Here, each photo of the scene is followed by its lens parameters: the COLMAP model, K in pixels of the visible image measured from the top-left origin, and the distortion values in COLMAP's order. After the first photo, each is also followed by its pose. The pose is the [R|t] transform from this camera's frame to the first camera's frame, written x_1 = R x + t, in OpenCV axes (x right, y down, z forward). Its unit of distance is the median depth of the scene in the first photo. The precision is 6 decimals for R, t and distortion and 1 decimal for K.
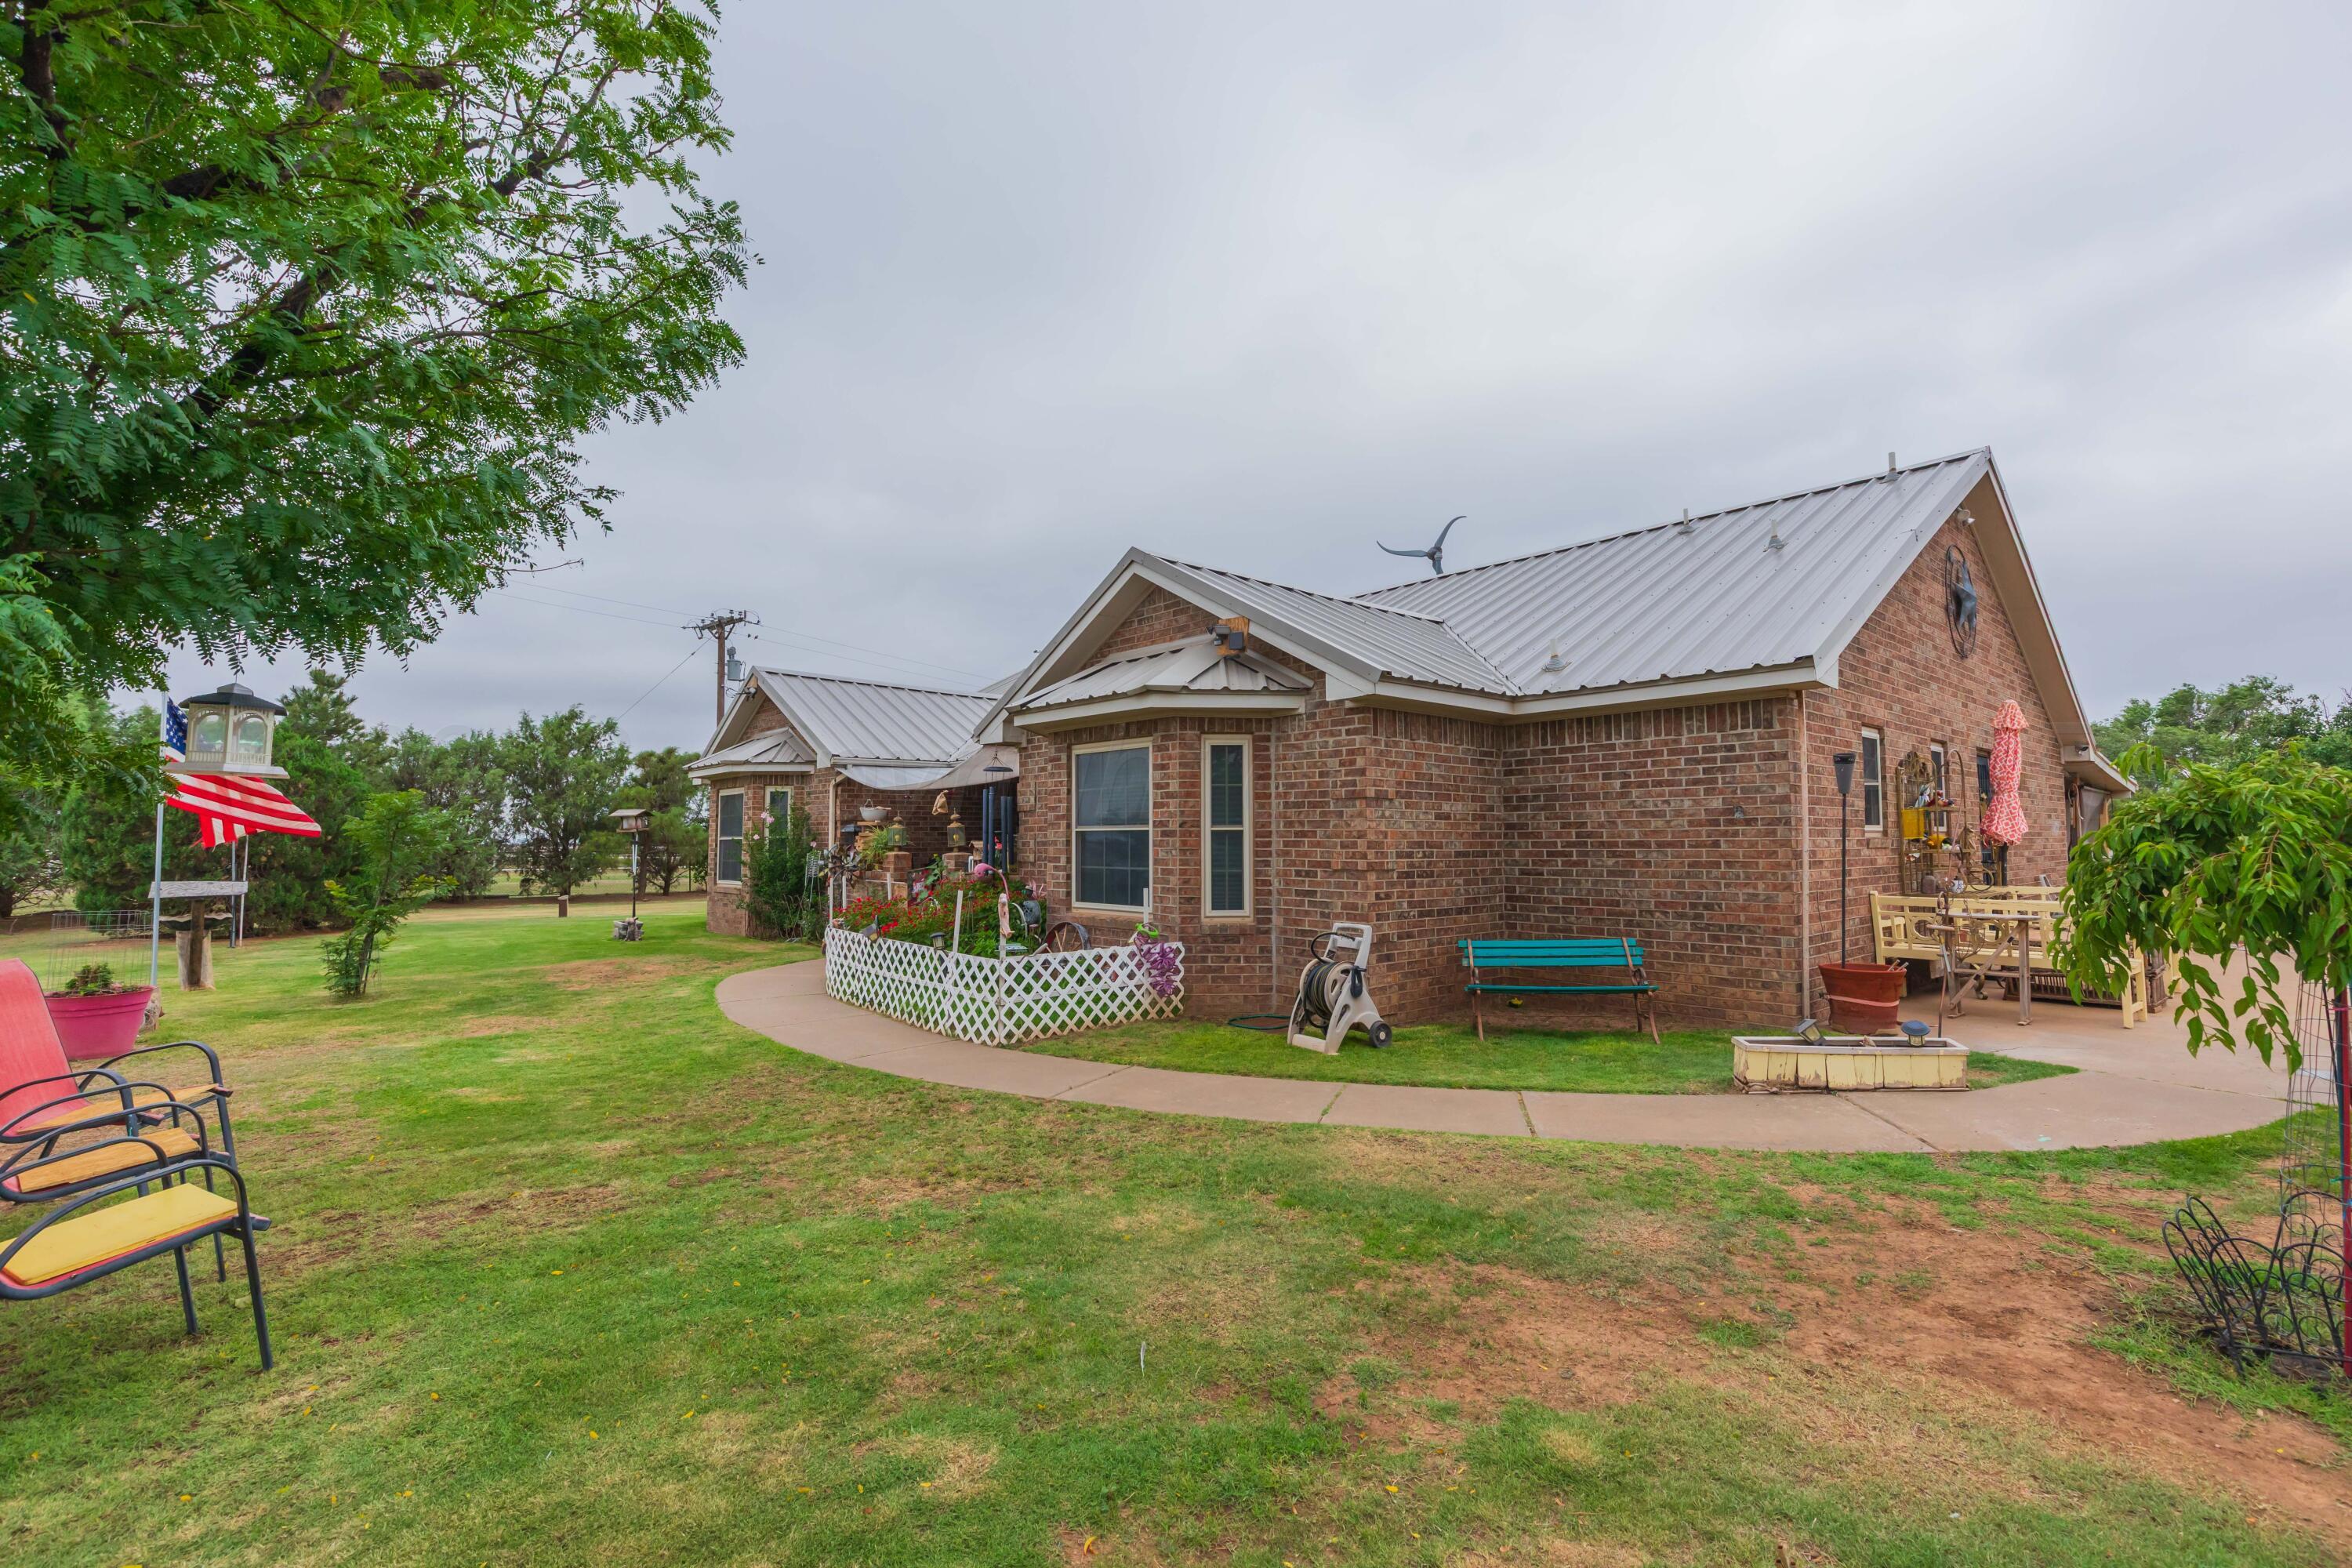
lens RADIAL K [[1040.4, 0, 1170.5], [0, 1040.4, 777.5], [0, 0, 1]] dist [0.005192, 0.000369]
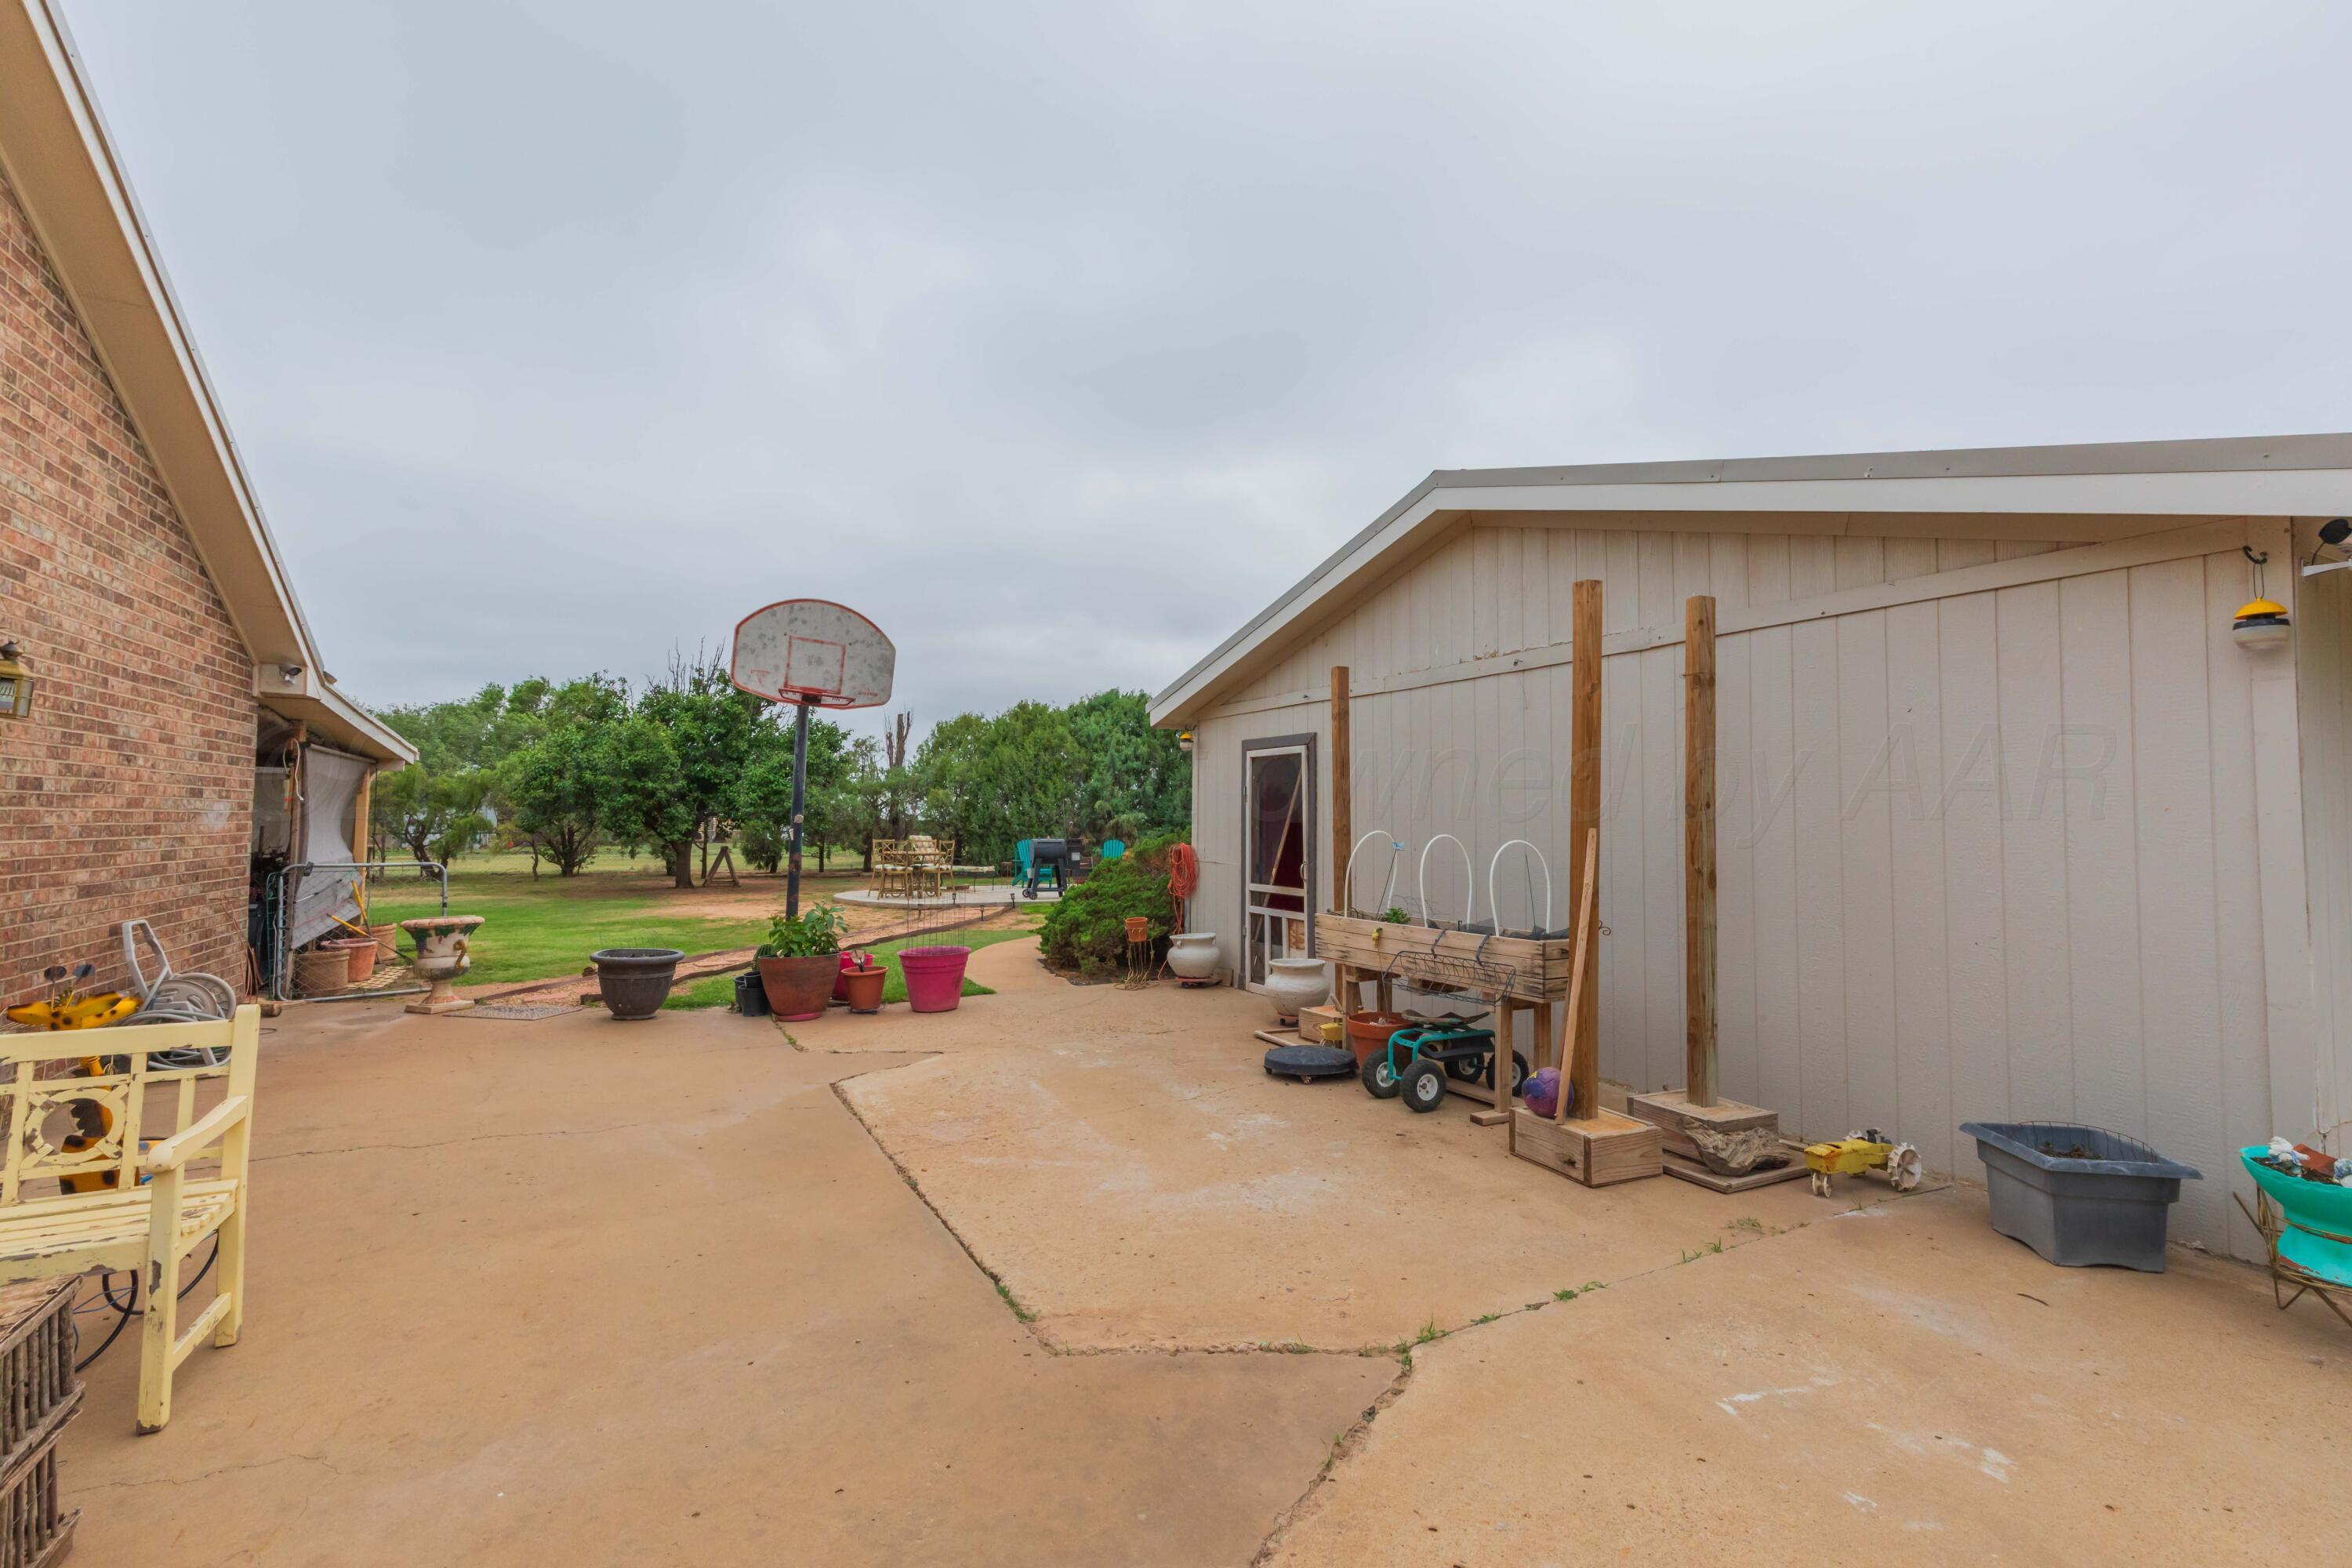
lens RADIAL K [[1033.2, 0, 1188.5], [0, 1033.2, 777.5], [0, 0, 1]] dist [0.002899, -0.000704]
pose [[0.237835, 0.046292, 0.970202, 0.729563], [-0.065120, 0.997376, -0.031625, 0.021473], [-0.969120, -0.055658, 0.240225, 0.646754]]
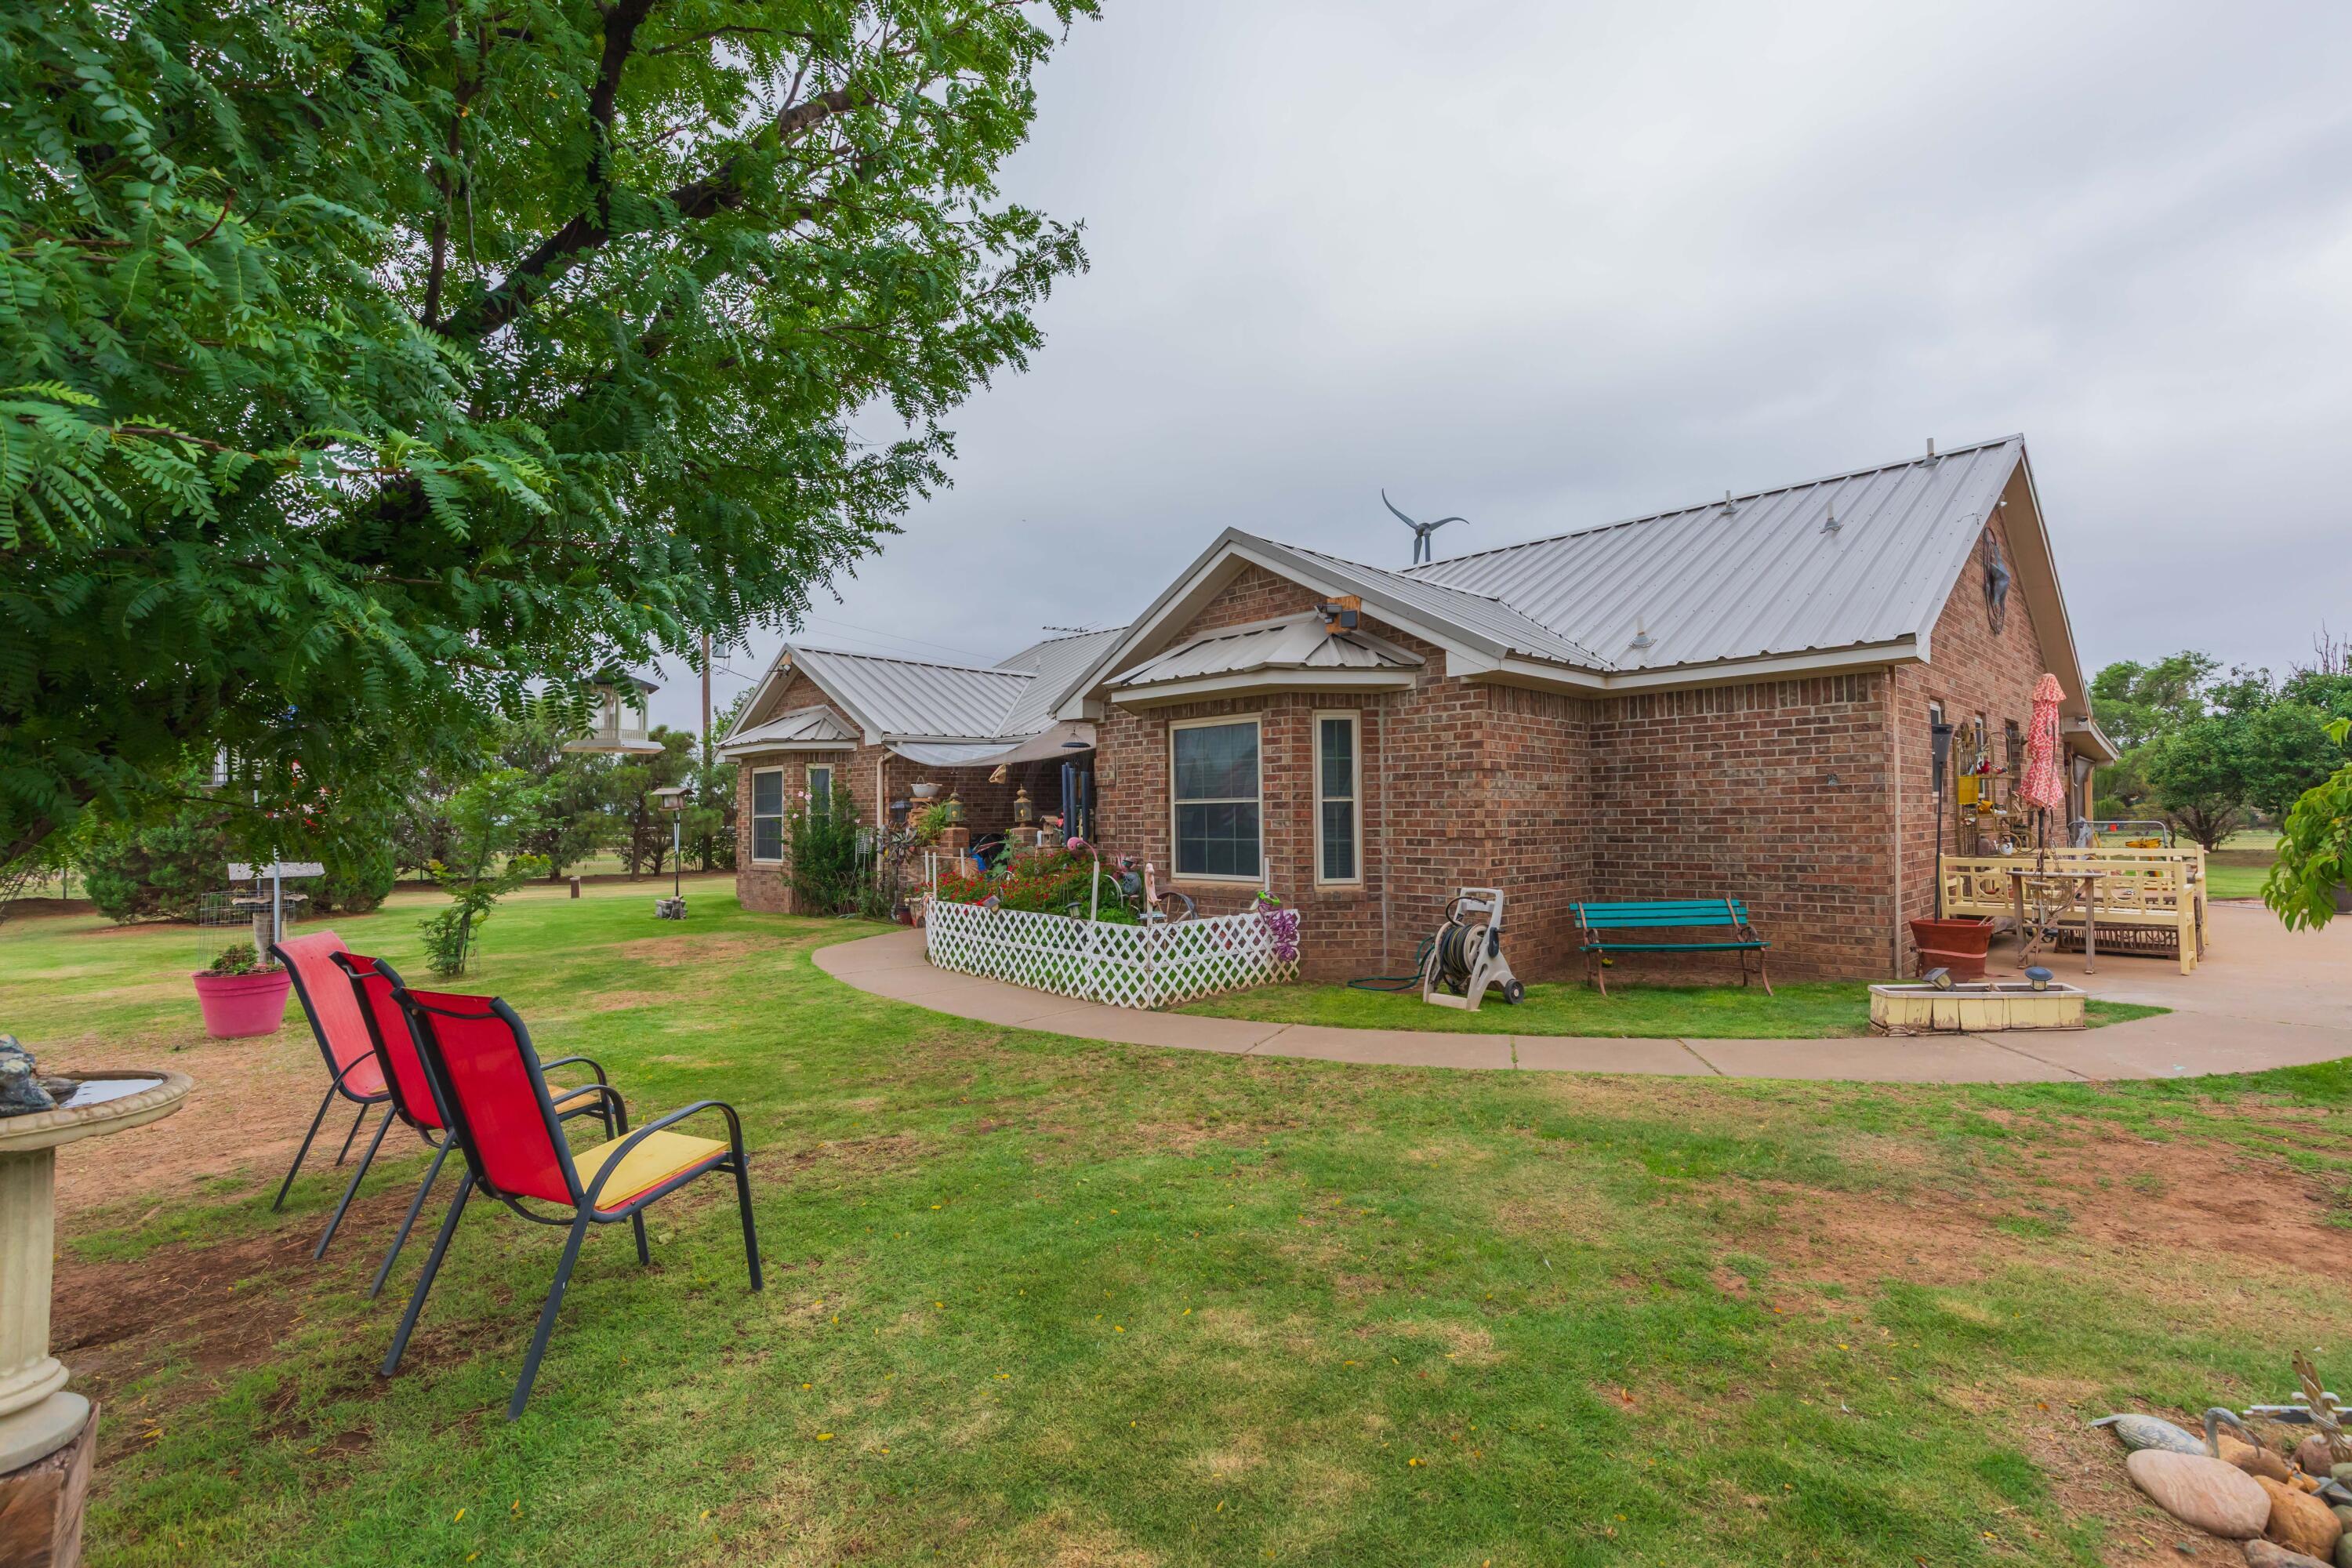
lens RADIAL K [[1043.1, 0, 1179.9], [0, 1043.1, 780.3], [0, 0, 1]] dist [0.007042, -0.000197]
pose [[0.998877, -0.007336, 0.046802, -0.134481], [0.006152, 0.999659, 0.025392, 0.001678], [-0.046972, -0.025075, 0.998581, -0.029998]]
